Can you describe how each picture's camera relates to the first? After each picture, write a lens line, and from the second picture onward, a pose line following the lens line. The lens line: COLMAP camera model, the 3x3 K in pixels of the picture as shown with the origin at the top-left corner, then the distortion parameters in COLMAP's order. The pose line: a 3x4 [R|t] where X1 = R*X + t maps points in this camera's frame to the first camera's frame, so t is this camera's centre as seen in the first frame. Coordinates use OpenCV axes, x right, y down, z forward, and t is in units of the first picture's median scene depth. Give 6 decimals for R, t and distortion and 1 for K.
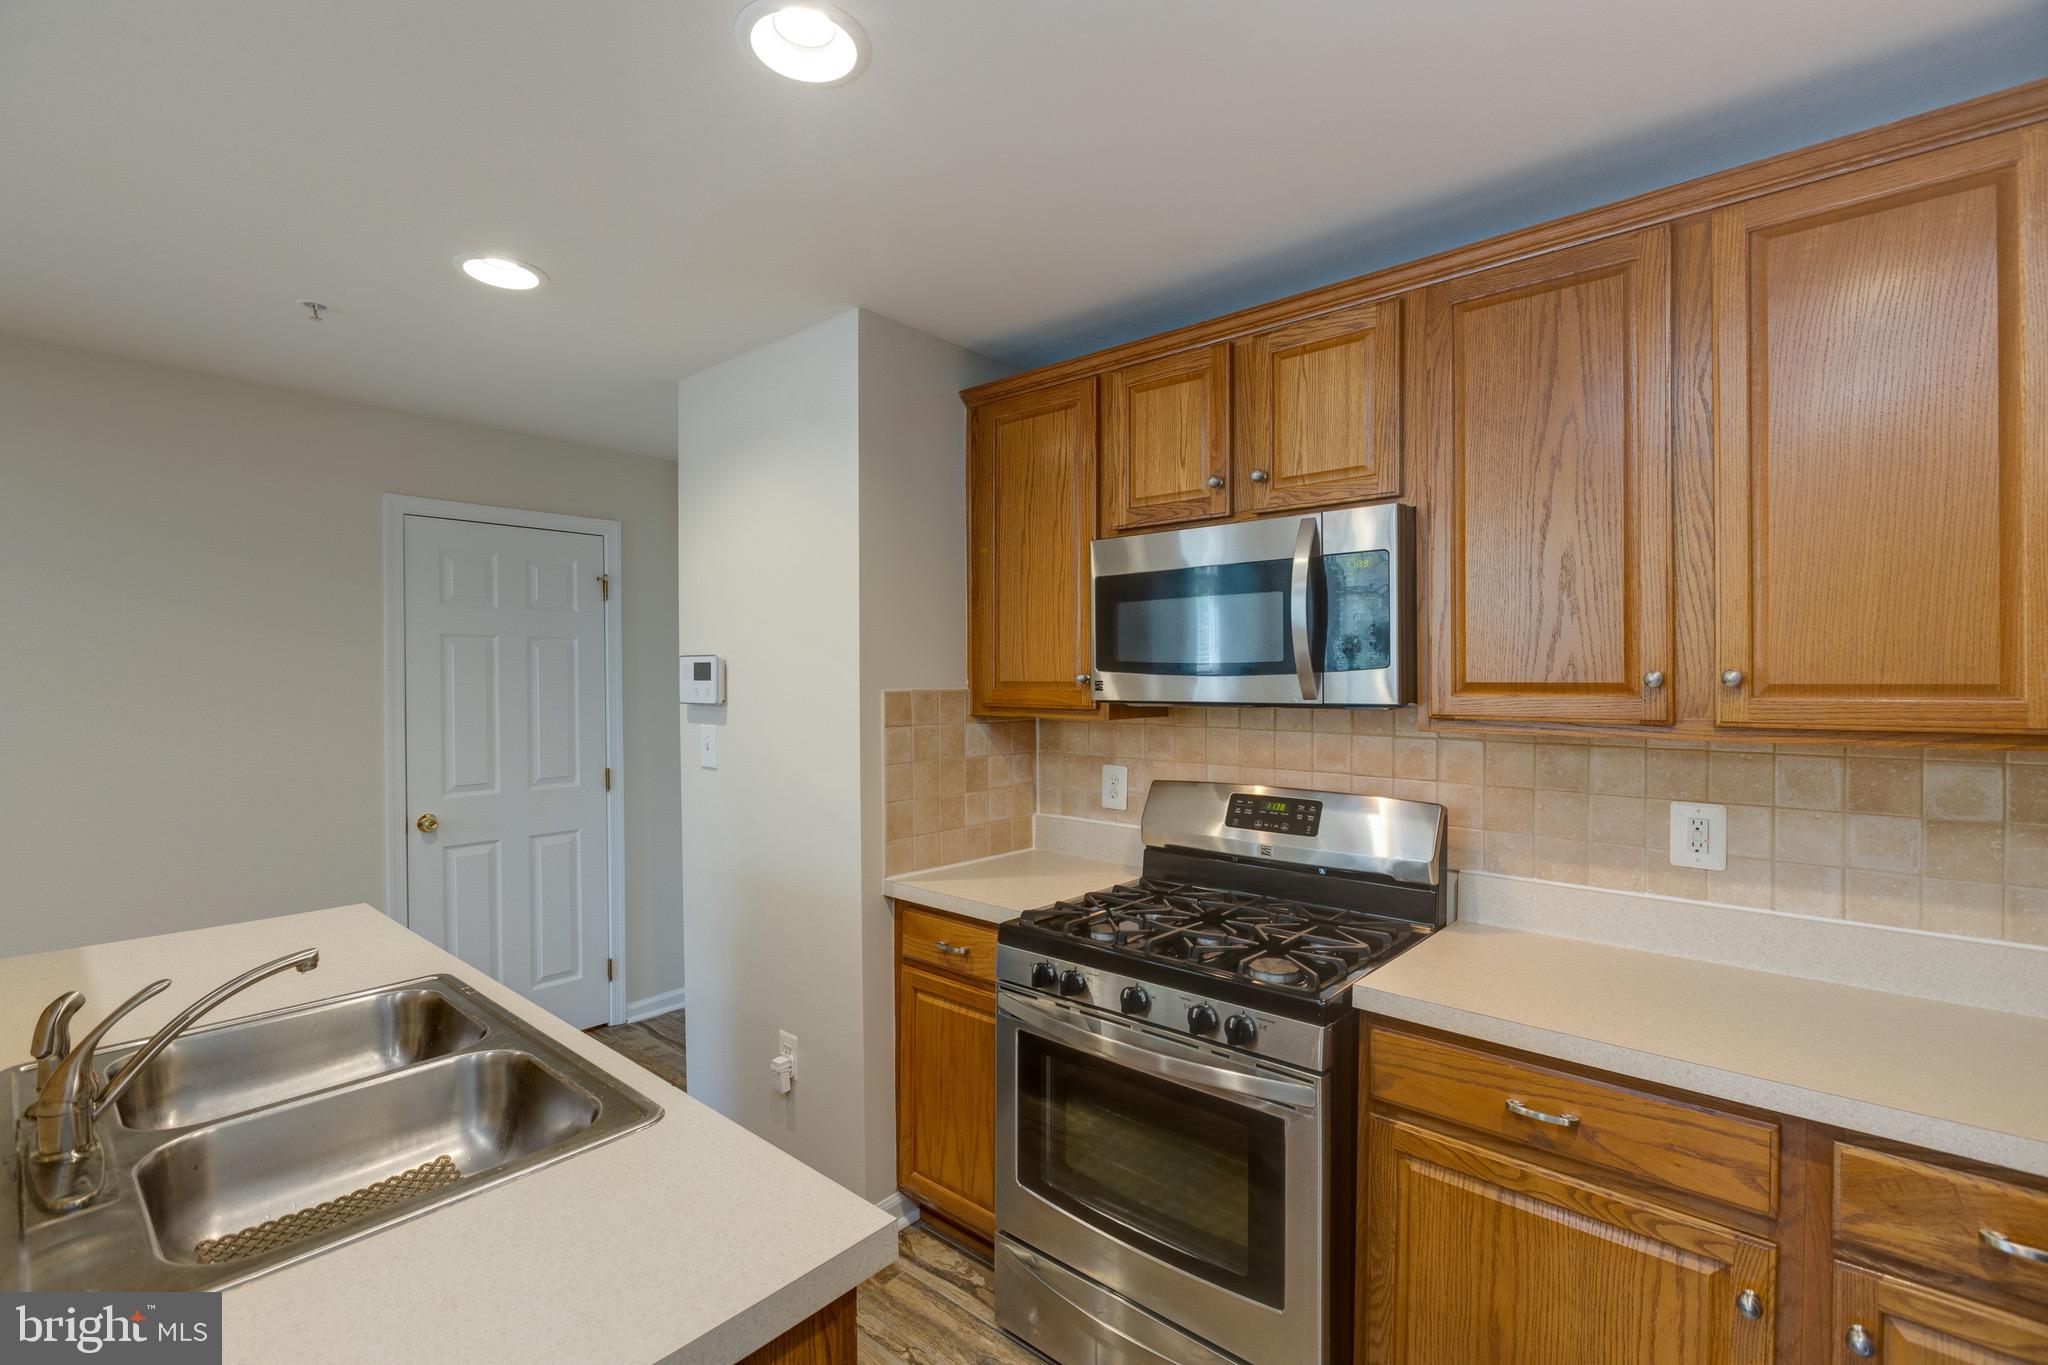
lens RADIAL K [[917.3, 0, 1026.6], [0, 917.3, 679.4], [0, 0, 1]] dist [-0.004811, -0.001315]
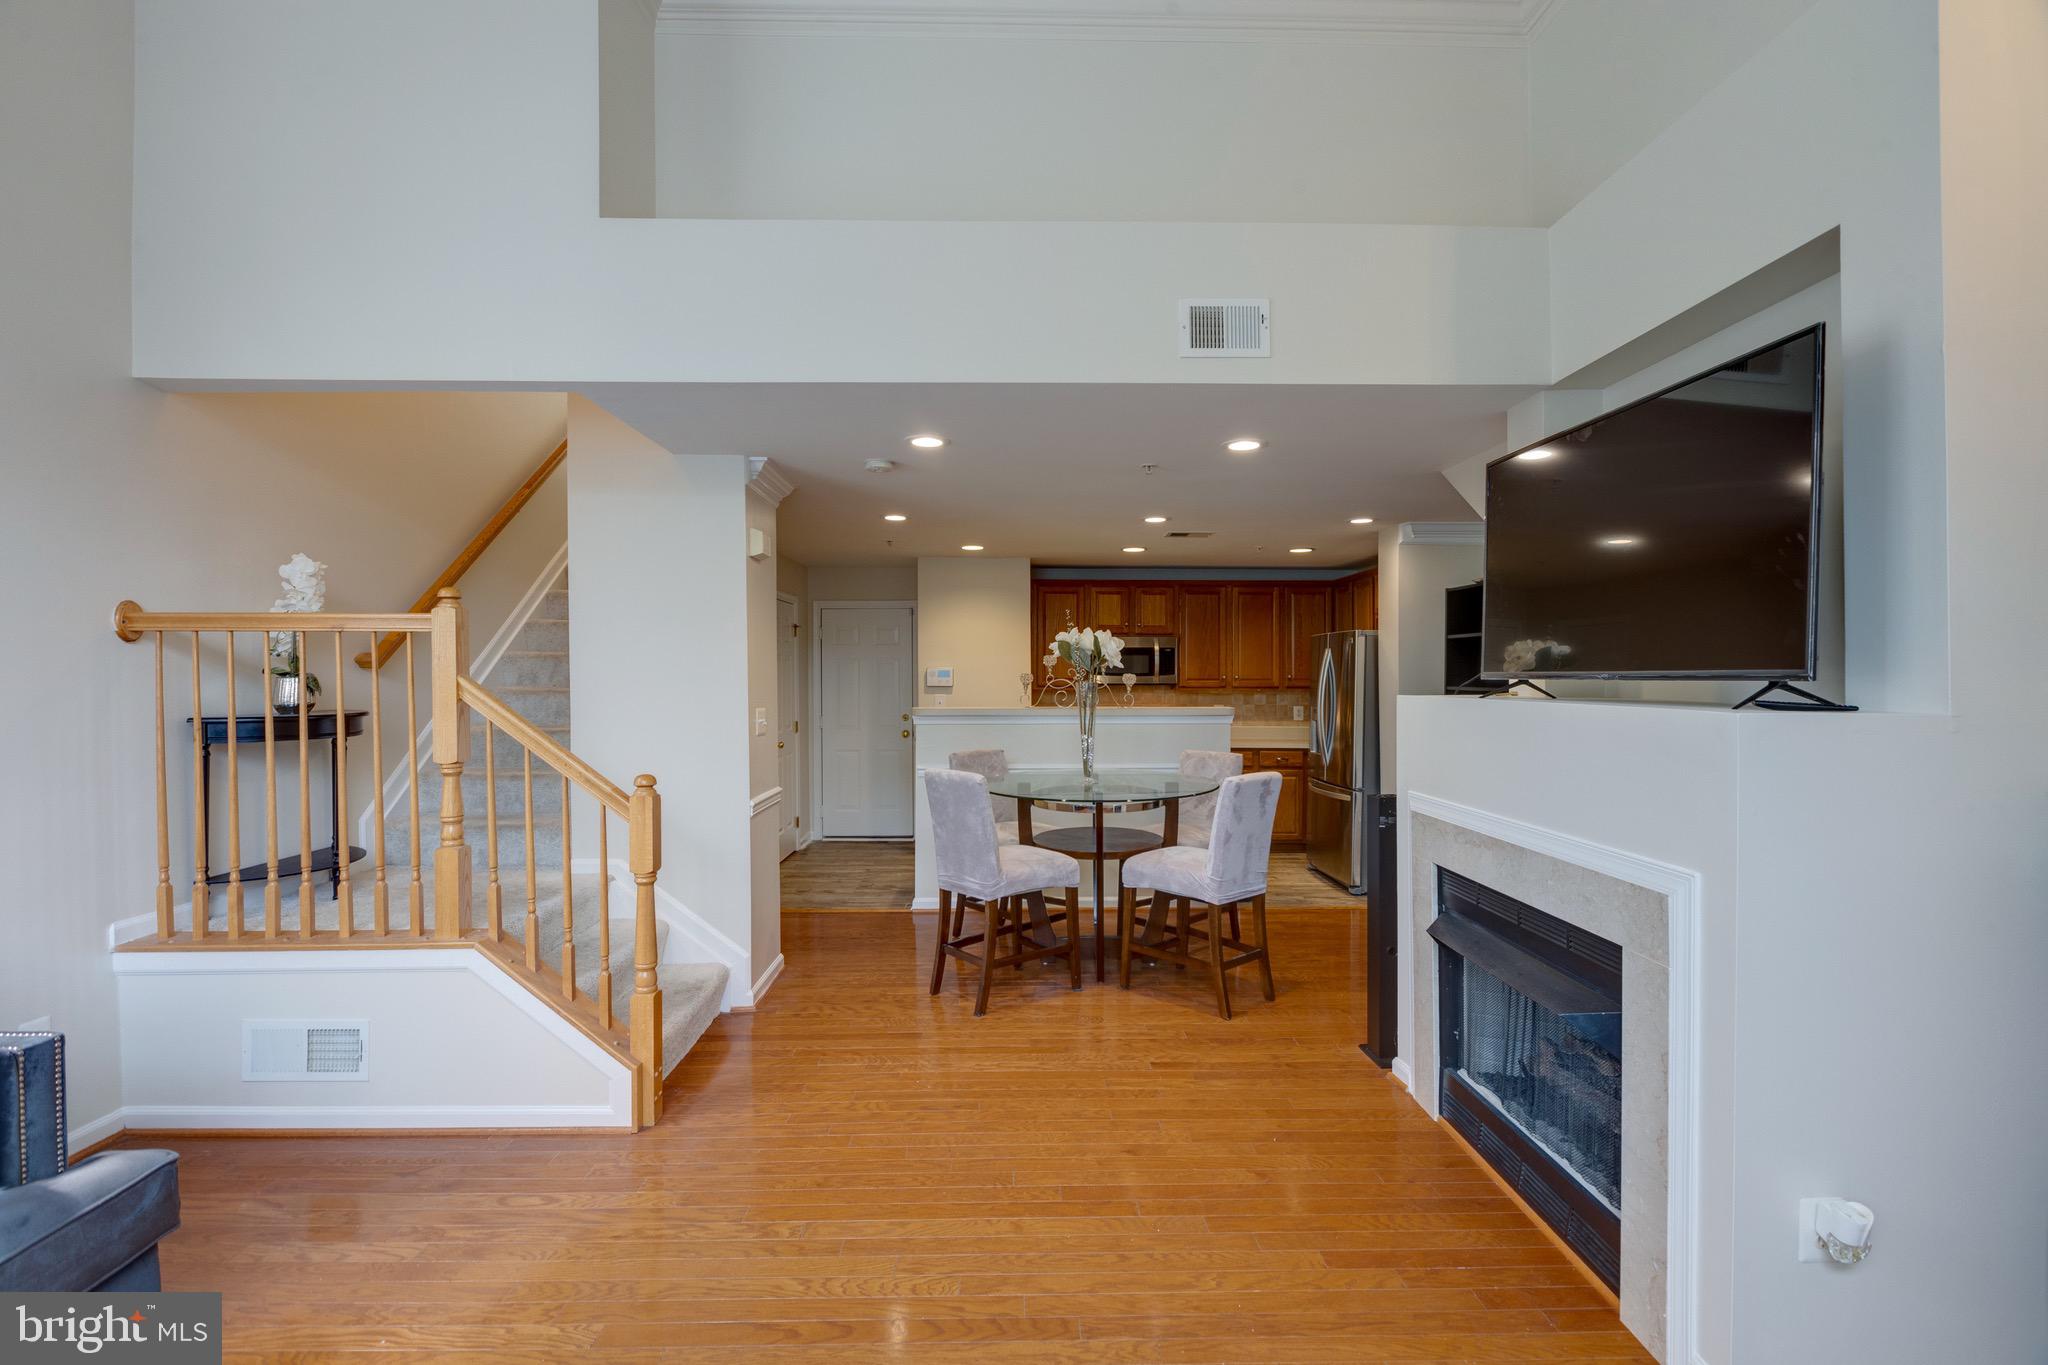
lens RADIAL K [[917.3, 0, 1026.6], [0, 917.3, 679.4], [0, 0, 1]] dist [-0.004811, -0.001315]
pose [[0.739378, 0.001511, 0.673289, -2.975803], [-0.001345, 0.999999, -0.000767, 0.012415], [-0.673289, -0.000338, 0.739379, -1.691433]]
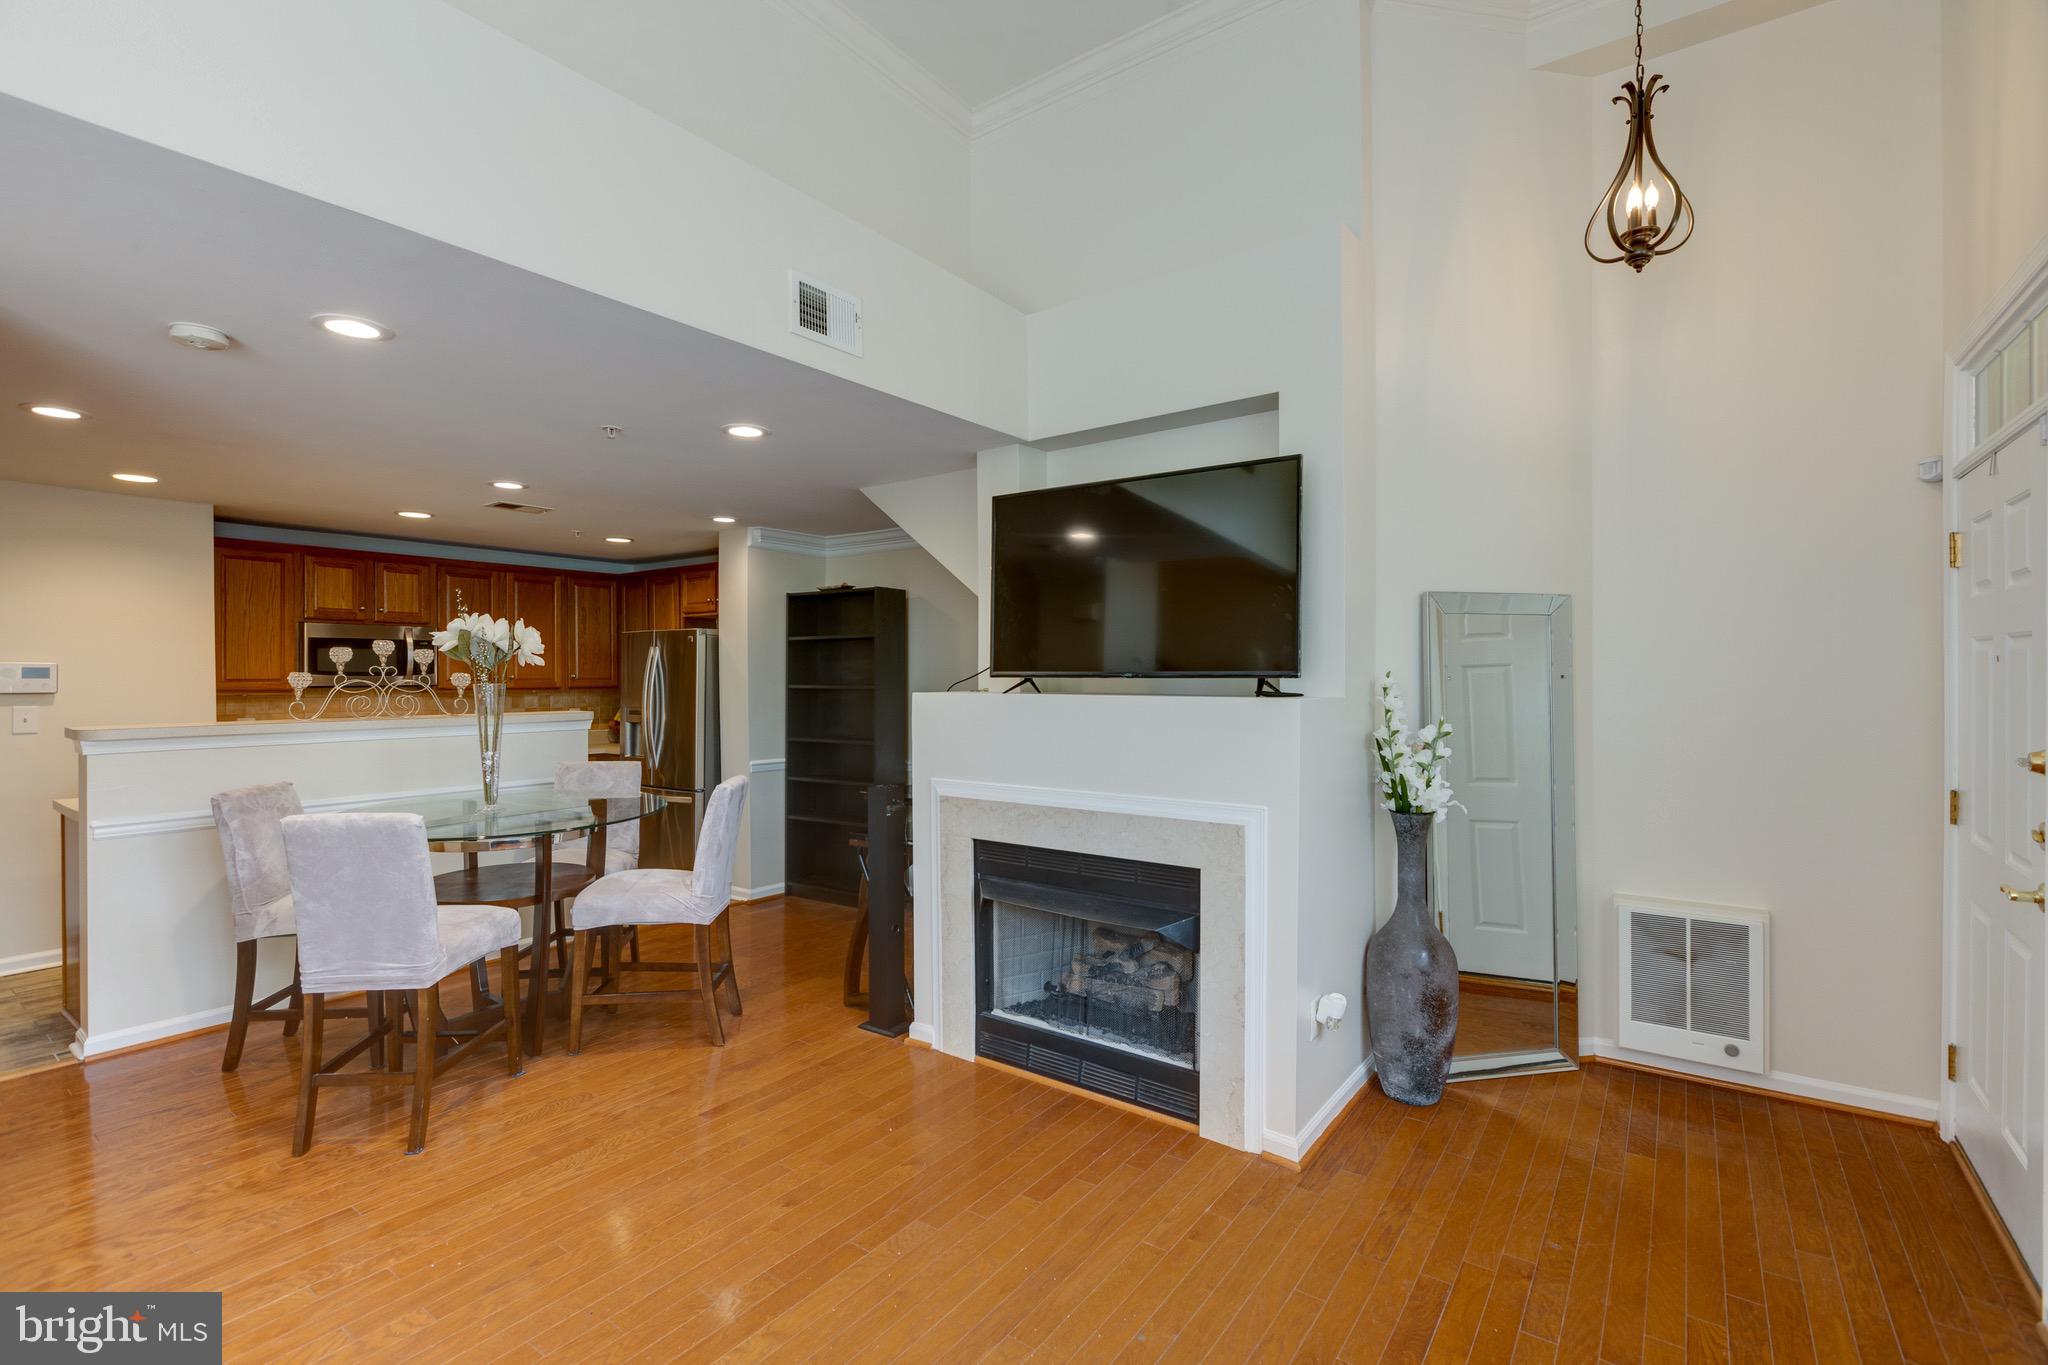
lens RADIAL K [[915.2, 0, 1024.0], [0, 915.2, 682.5], [0, 0, 1]] dist [-0.001893, -0.000974]
pose [[-0.087506, -0.005488, 0.996149, -3.215783], [0.004193, 0.999974, 0.005878, 0.008158], [-0.996155, 0.004691, -0.087480, -0.915796]]
